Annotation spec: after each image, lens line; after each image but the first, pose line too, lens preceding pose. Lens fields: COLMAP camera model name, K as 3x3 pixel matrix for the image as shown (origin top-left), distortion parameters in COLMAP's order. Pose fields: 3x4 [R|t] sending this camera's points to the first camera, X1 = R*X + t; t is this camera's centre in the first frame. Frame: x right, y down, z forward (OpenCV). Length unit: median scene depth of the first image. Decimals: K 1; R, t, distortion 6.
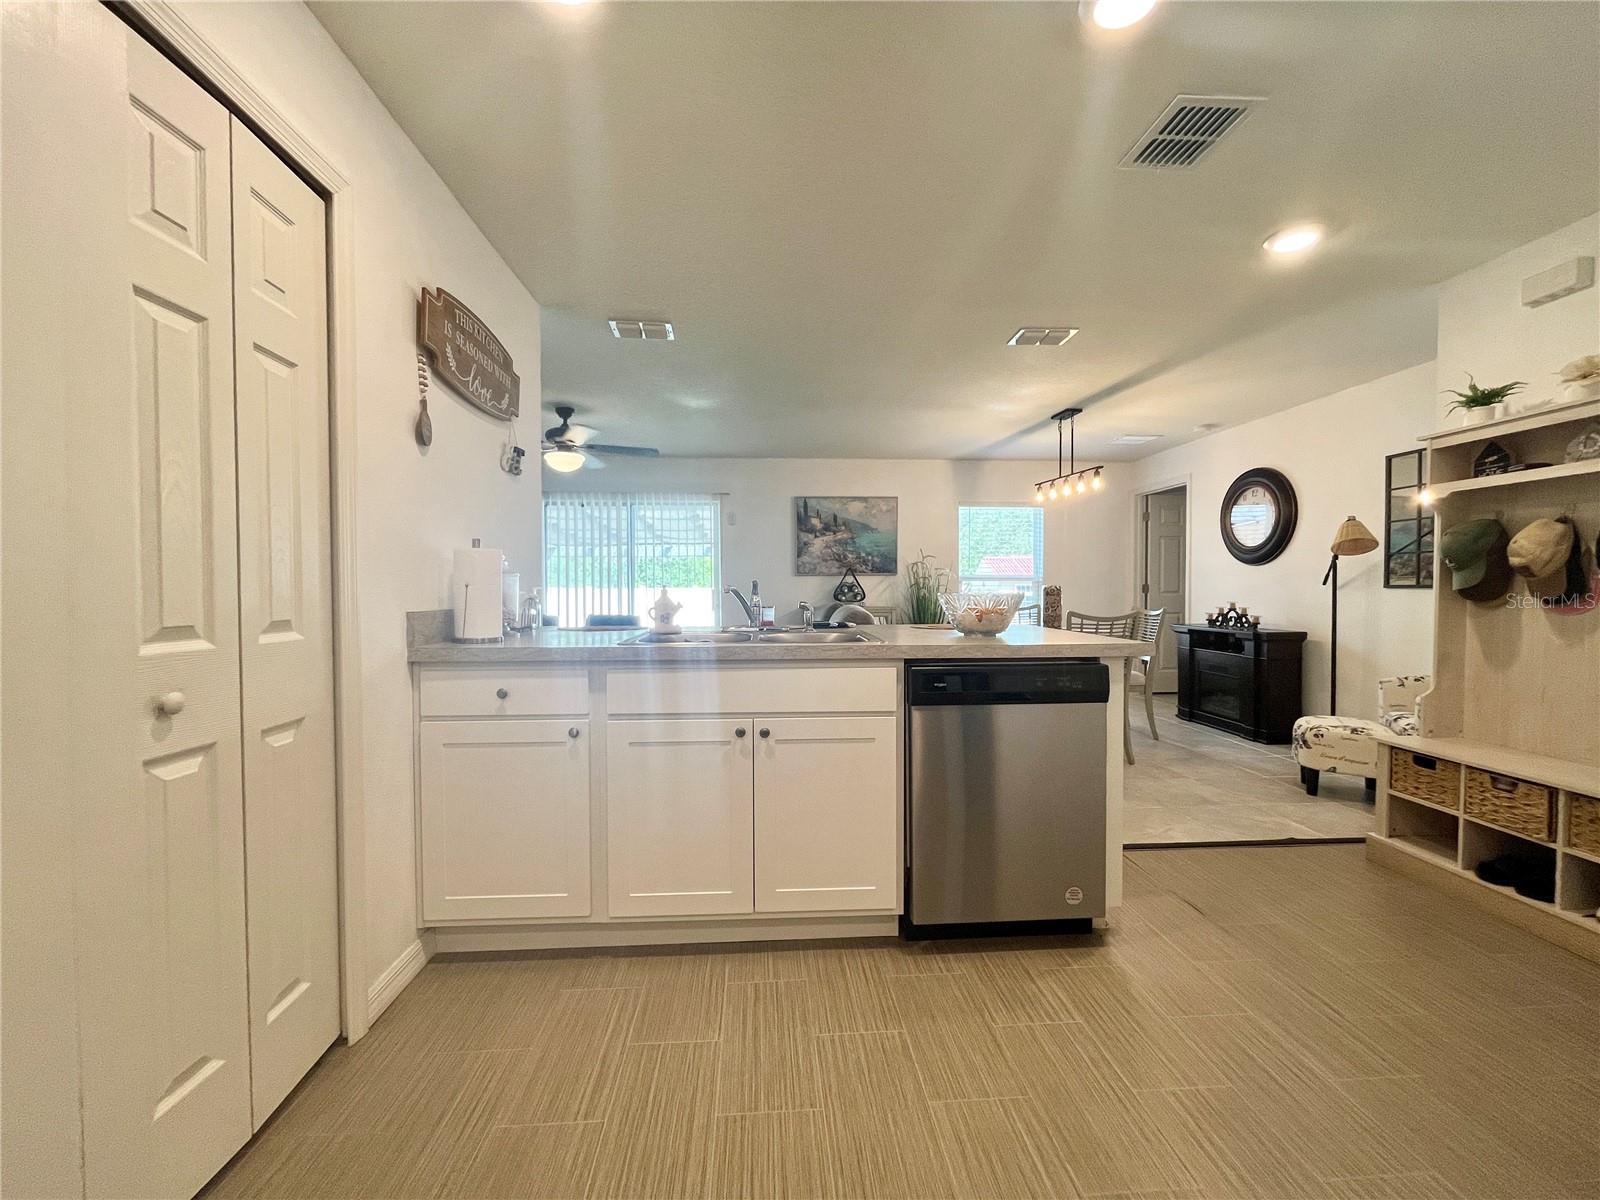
lens RADIAL K [[648.5, 0, 799.0], [0, 648.5, 600.1], [0, 0, 1]] dist [-0.001902, -0.000076]
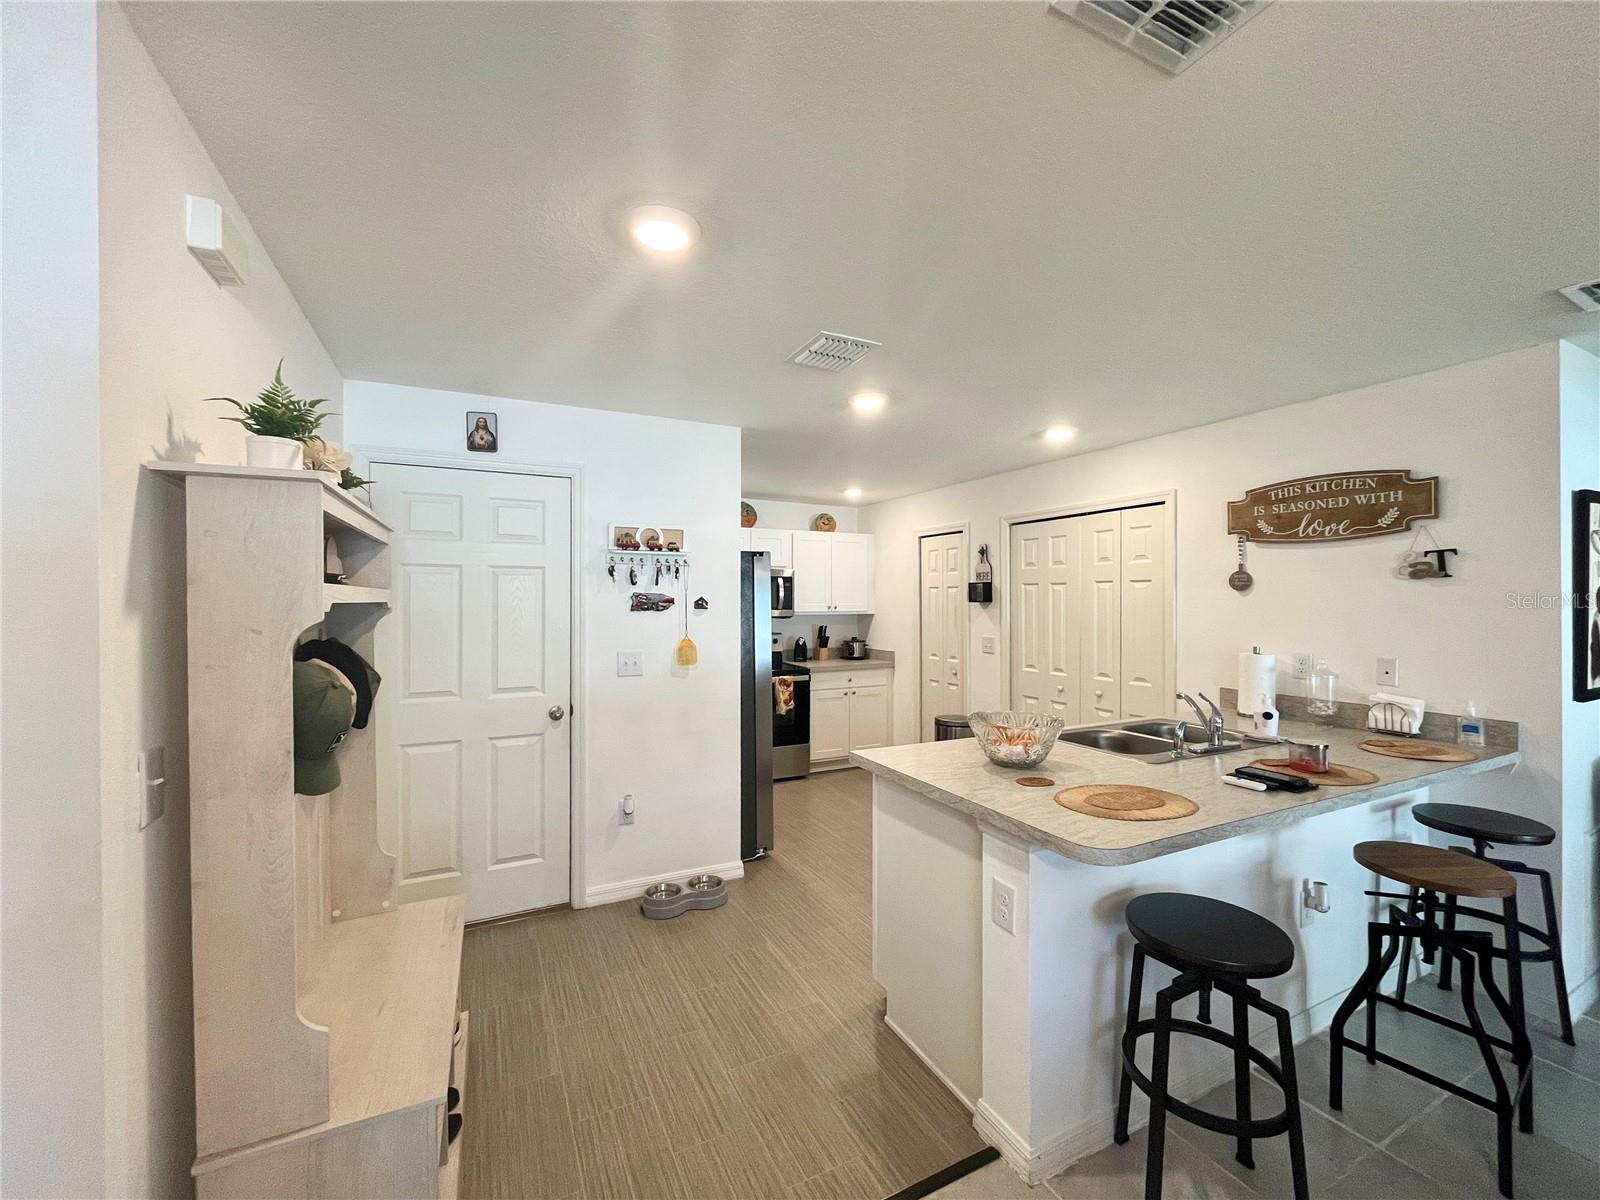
lens RADIAL K [[648.5, 0, 799.0], [0, 648.5, 600.1], [0, 0, 1]] dist [-0.001902, -0.000076]
pose [[-0.921535, -0.000405, -0.388296, 0.453909], [-0.007883, 0.999813, 0.017666, -0.095764], [0.388216, 0.019341, -0.921366, 0.852565]]
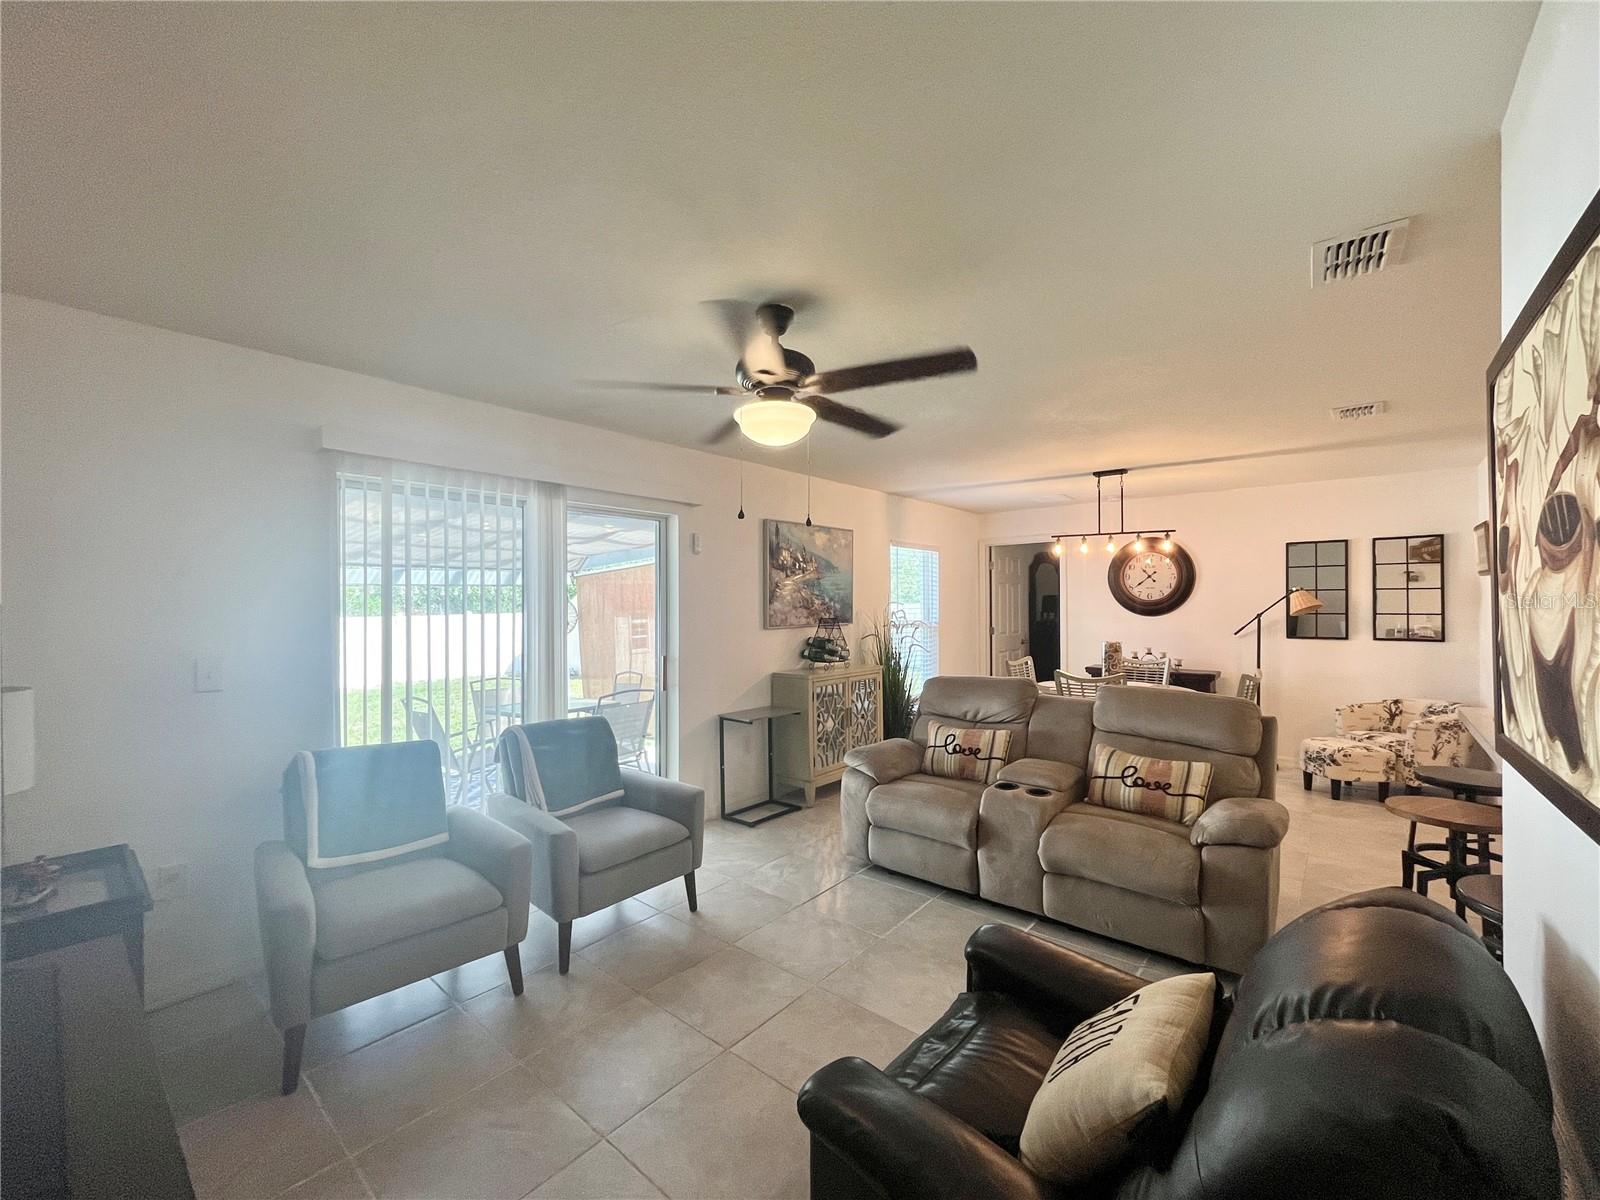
lens RADIAL K [[644.1, 0, 804.2], [0, 644.1, 606.9], [0, 0, 1]] dist [-0.000559, -0.000055]
pose [[0.691890, -0.008253, 0.721956, -0.663736], [0.018262, 0.999815, -0.006072, -0.079094], [-0.721772, 0.017385, 0.691913, 0.659765]]
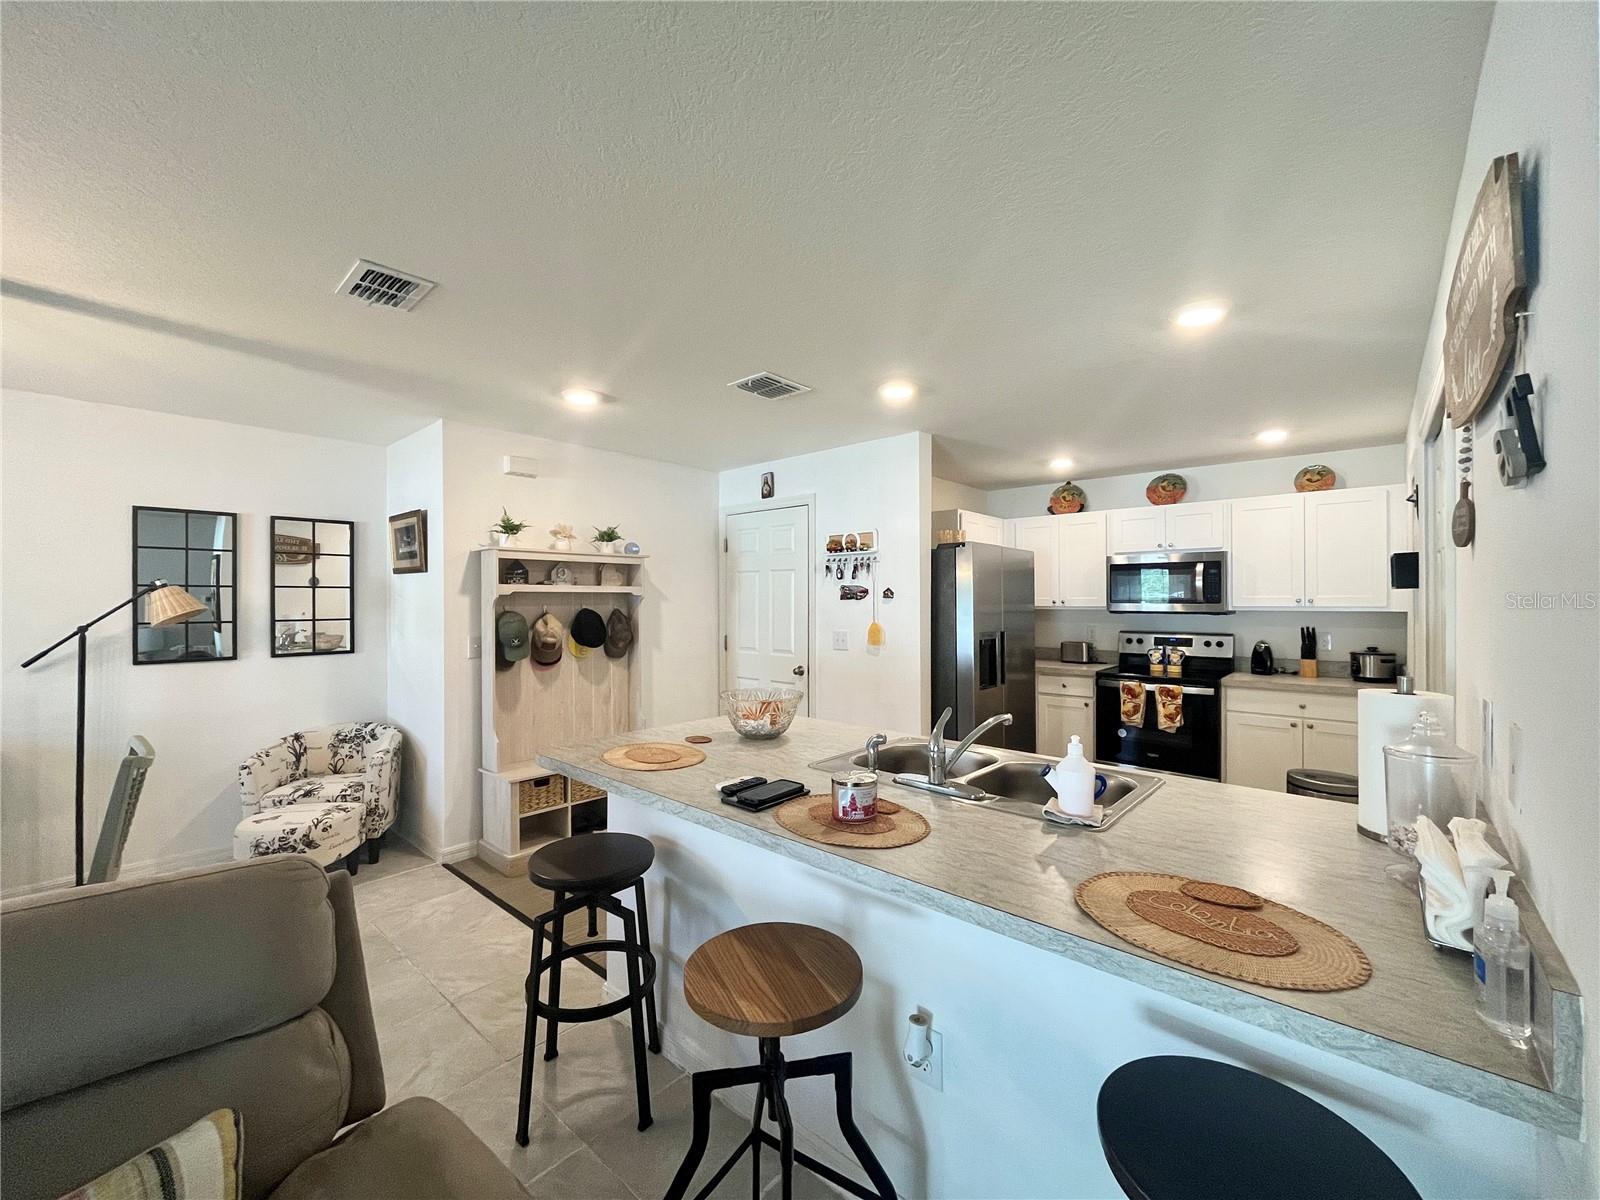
lens RADIAL K [[650.4, 0, 801.4], [0, 650.4, 600.1], [0, 0, 1]] dist [-0.000811, -0.000070]
pose [[-0.703315, 0.002413, 0.710874, -0.233309], [0.015345, 0.999813, 0.011787, -0.081696], [-0.710712, 0.019199, -0.703221, 0.815441]]
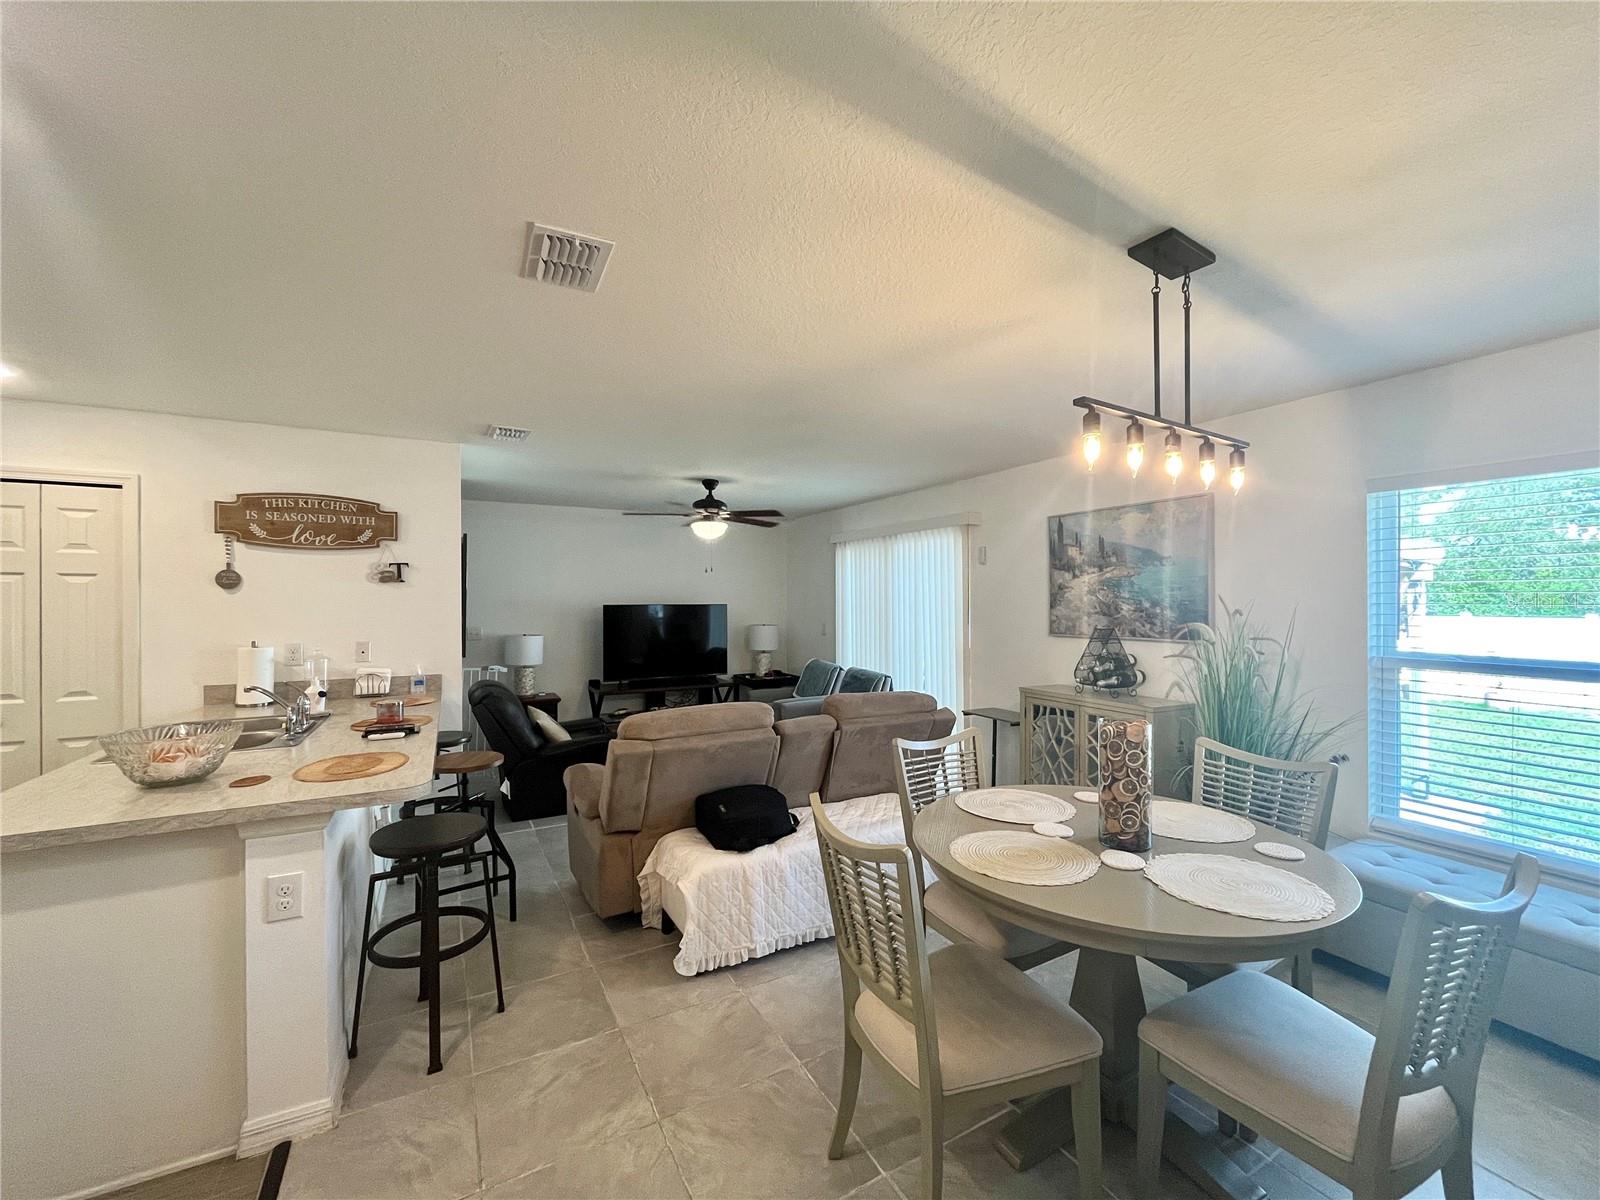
lens RADIAL K [[650.4, 0, 801.4], [0, 650.4, 600.1], [0, 0, 1]] dist [-0.000811, -0.000070]
pose [[0.421989, 0.000638, -0.906601, 0.665733], [-0.016019, 0.999849, -0.006752, -0.090195], [0.906460, 0.017372, 0.421935, 0.672972]]
